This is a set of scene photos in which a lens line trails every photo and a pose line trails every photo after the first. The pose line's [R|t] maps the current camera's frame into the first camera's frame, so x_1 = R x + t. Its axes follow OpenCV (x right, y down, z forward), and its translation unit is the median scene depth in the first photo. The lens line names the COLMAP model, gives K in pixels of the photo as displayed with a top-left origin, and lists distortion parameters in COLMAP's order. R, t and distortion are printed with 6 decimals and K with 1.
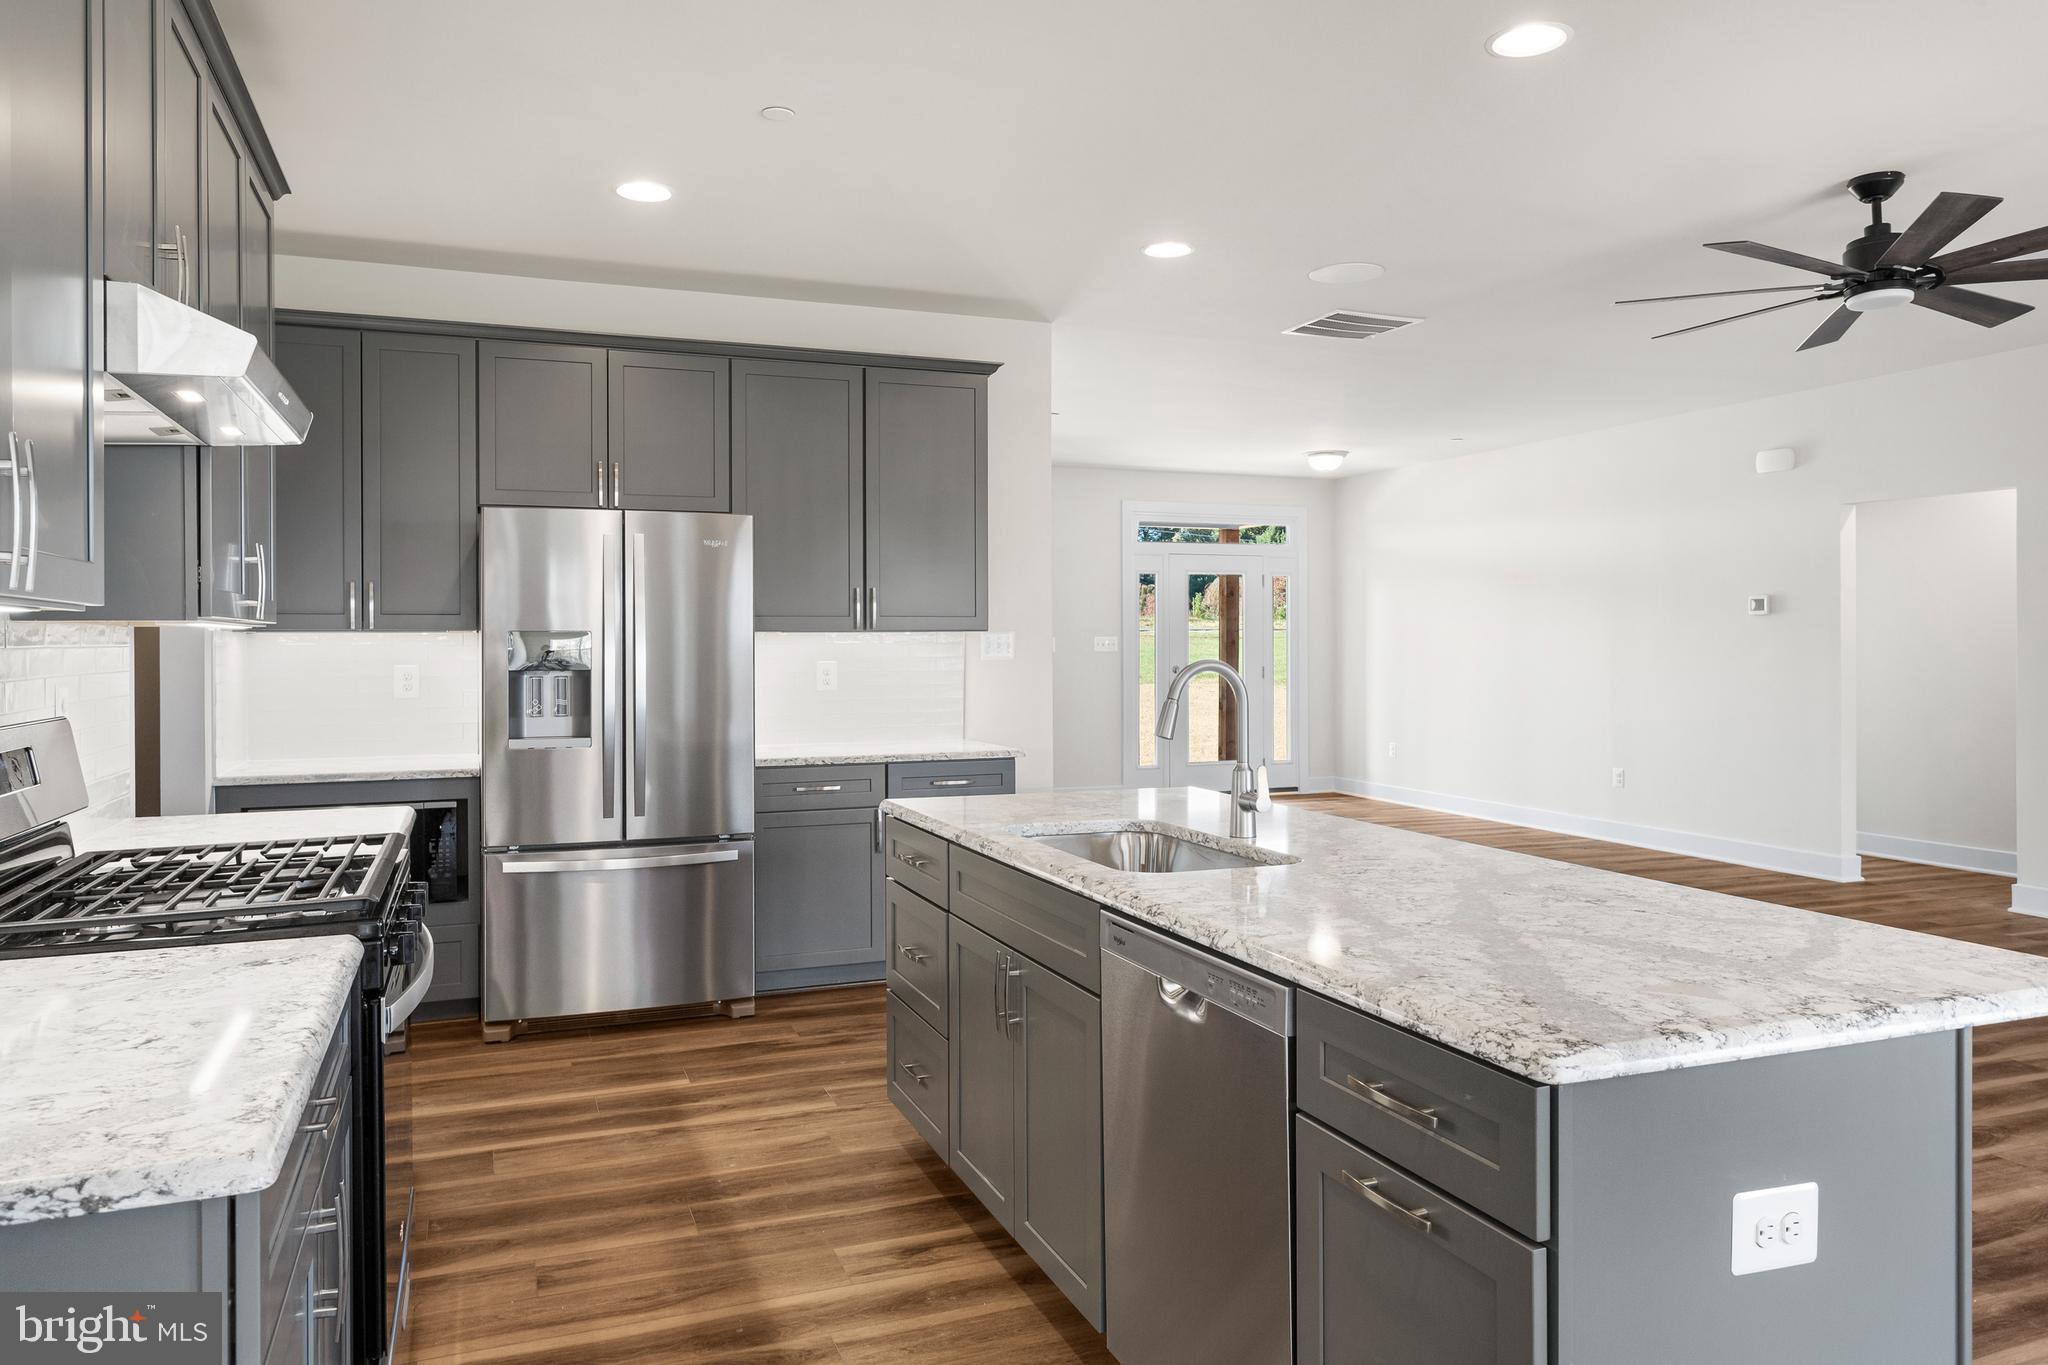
lens RADIAL K [[1388.8, 0, 1020.1], [0, 1388.8, 644.0], [0, 0, 1]] dist [-0.003846, 0.000547]
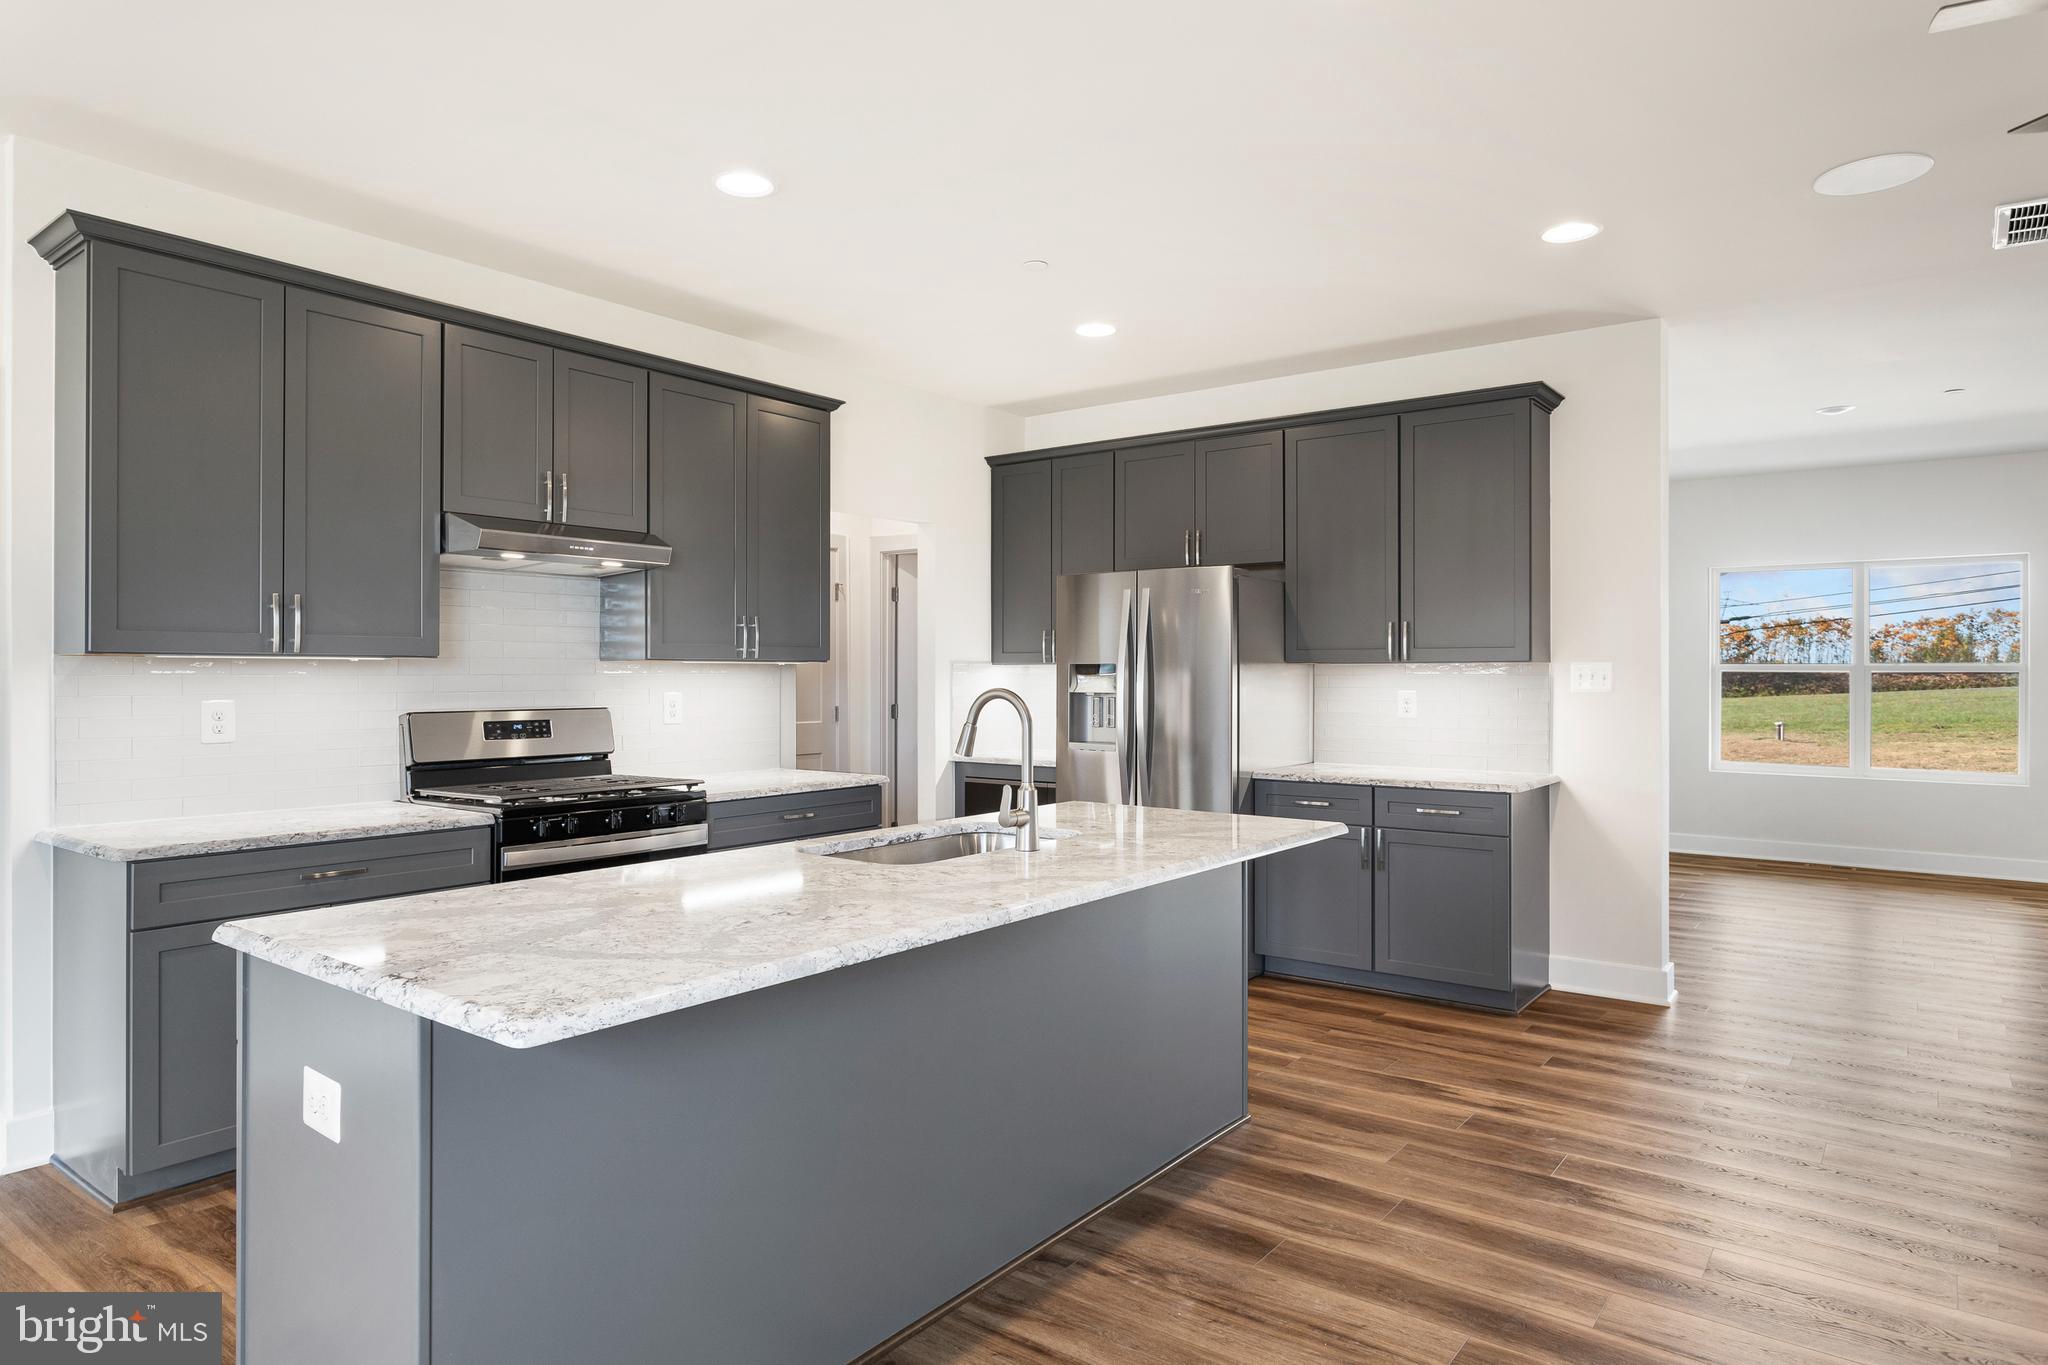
lens RADIAL K [[1211.7, 0, 1019.7], [0, 1211.7, 672.7], [0, 0, 1]] dist [-0.022597, 0.022374]
pose [[0.518228, 0.003718, -0.855234, 0.675528], [-0.004147, 0.999990, 0.001835, -0.002481], [0.855232, 0.002596, 0.518238, 0.345727]]
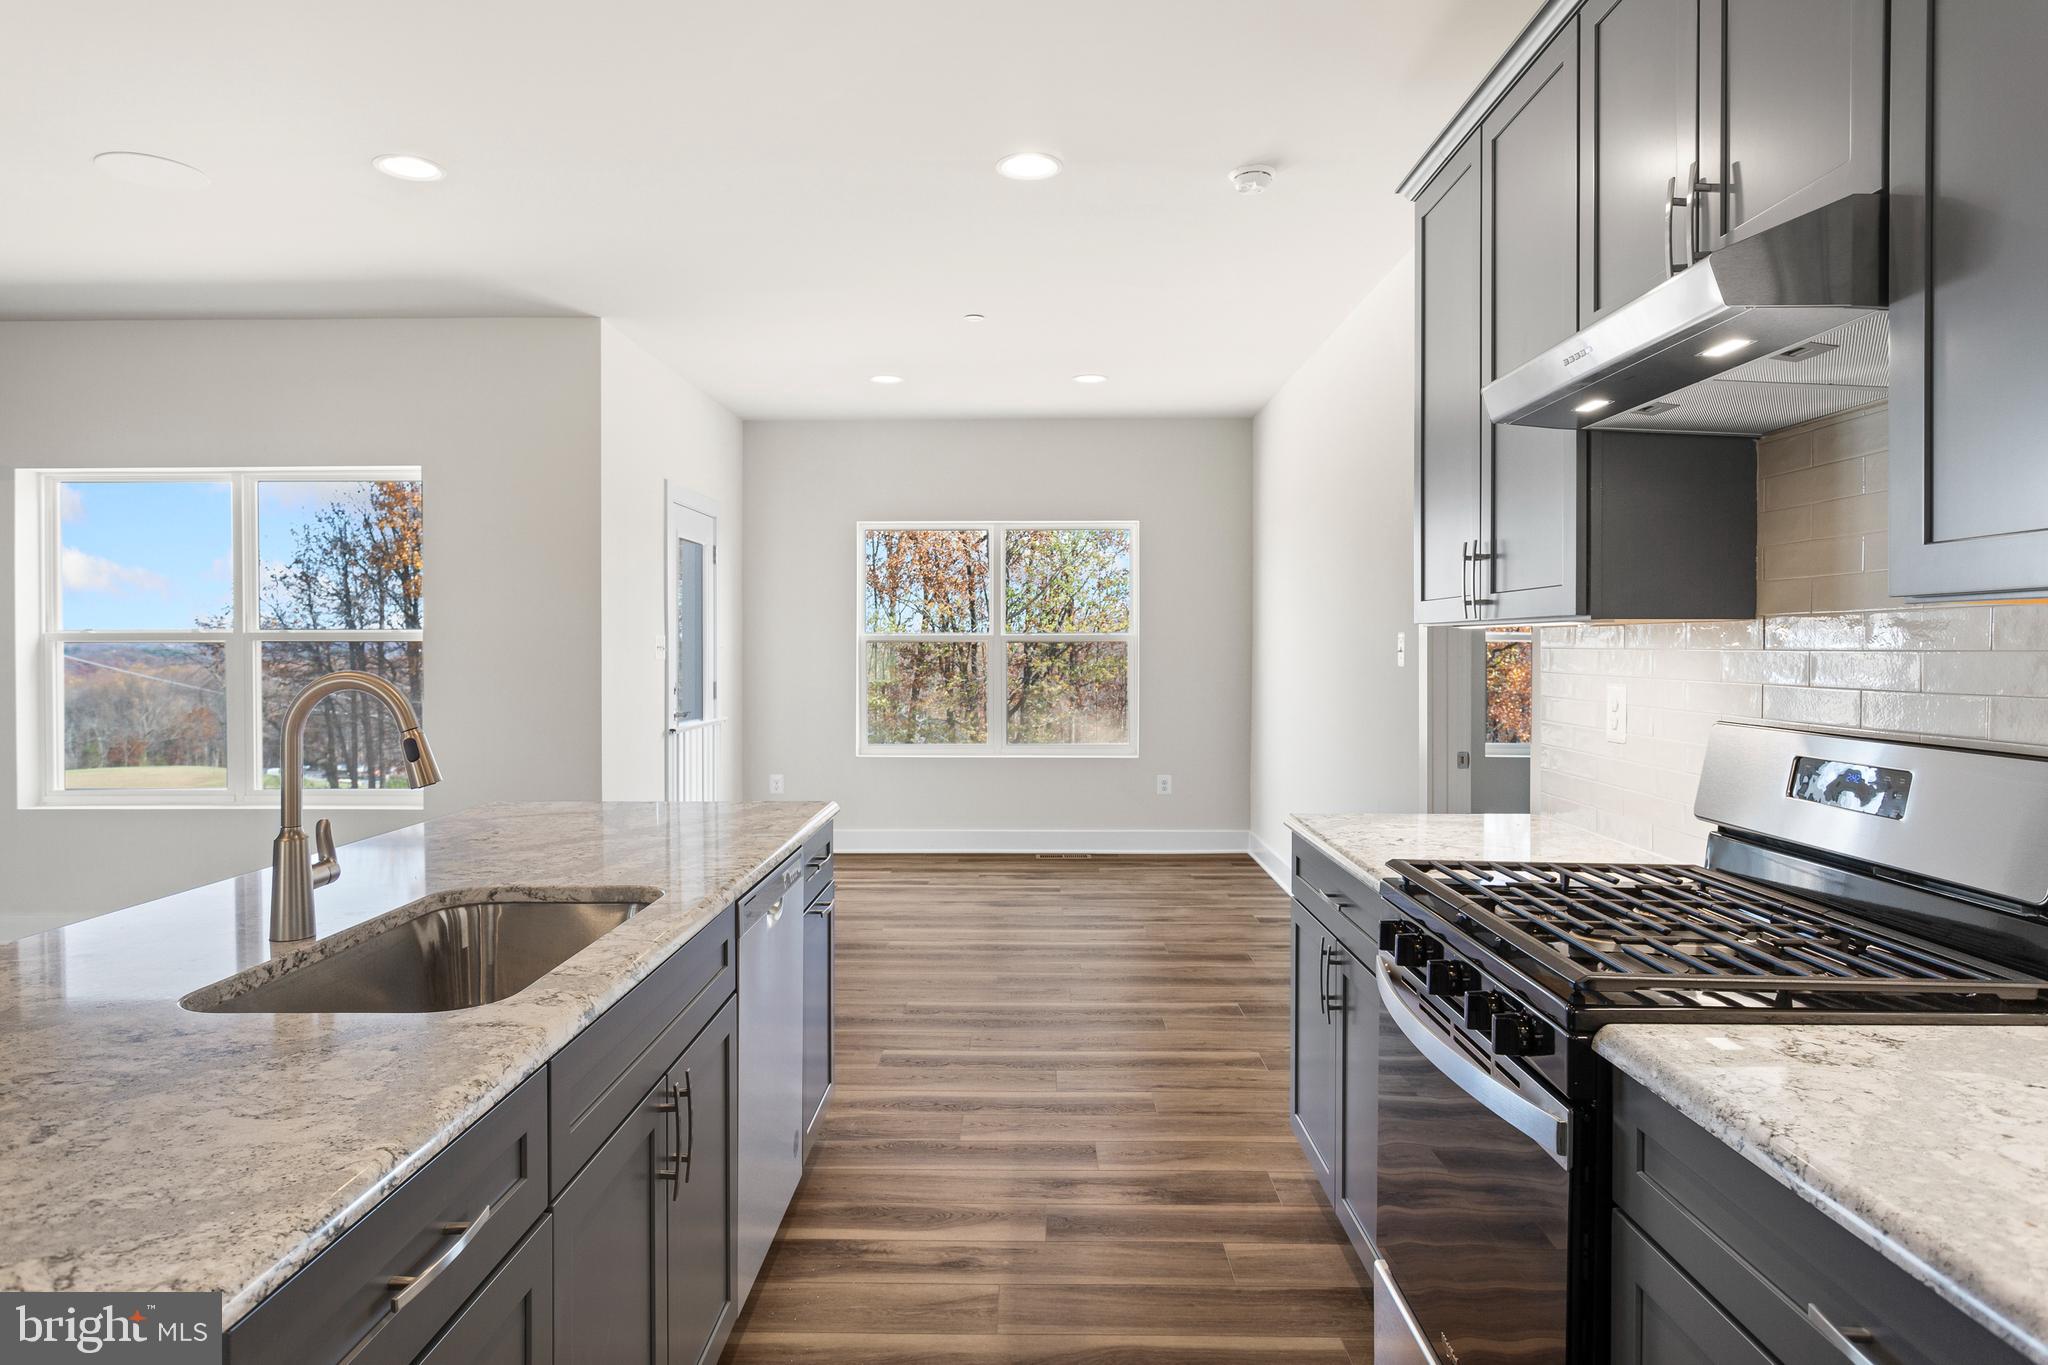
lens RADIAL K [[1209.5, 0, 1023.2], [0, 1209.5, 653.0], [0, 0, 1]] dist [-0.016962, 0.022267]
pose [[-0.927961, 0.001389, 0.372675, -0.265287], [0.004070, 0.999971, 0.006406, -0.000327], [-0.372655, 0.007461, -0.927940, 0.975577]]
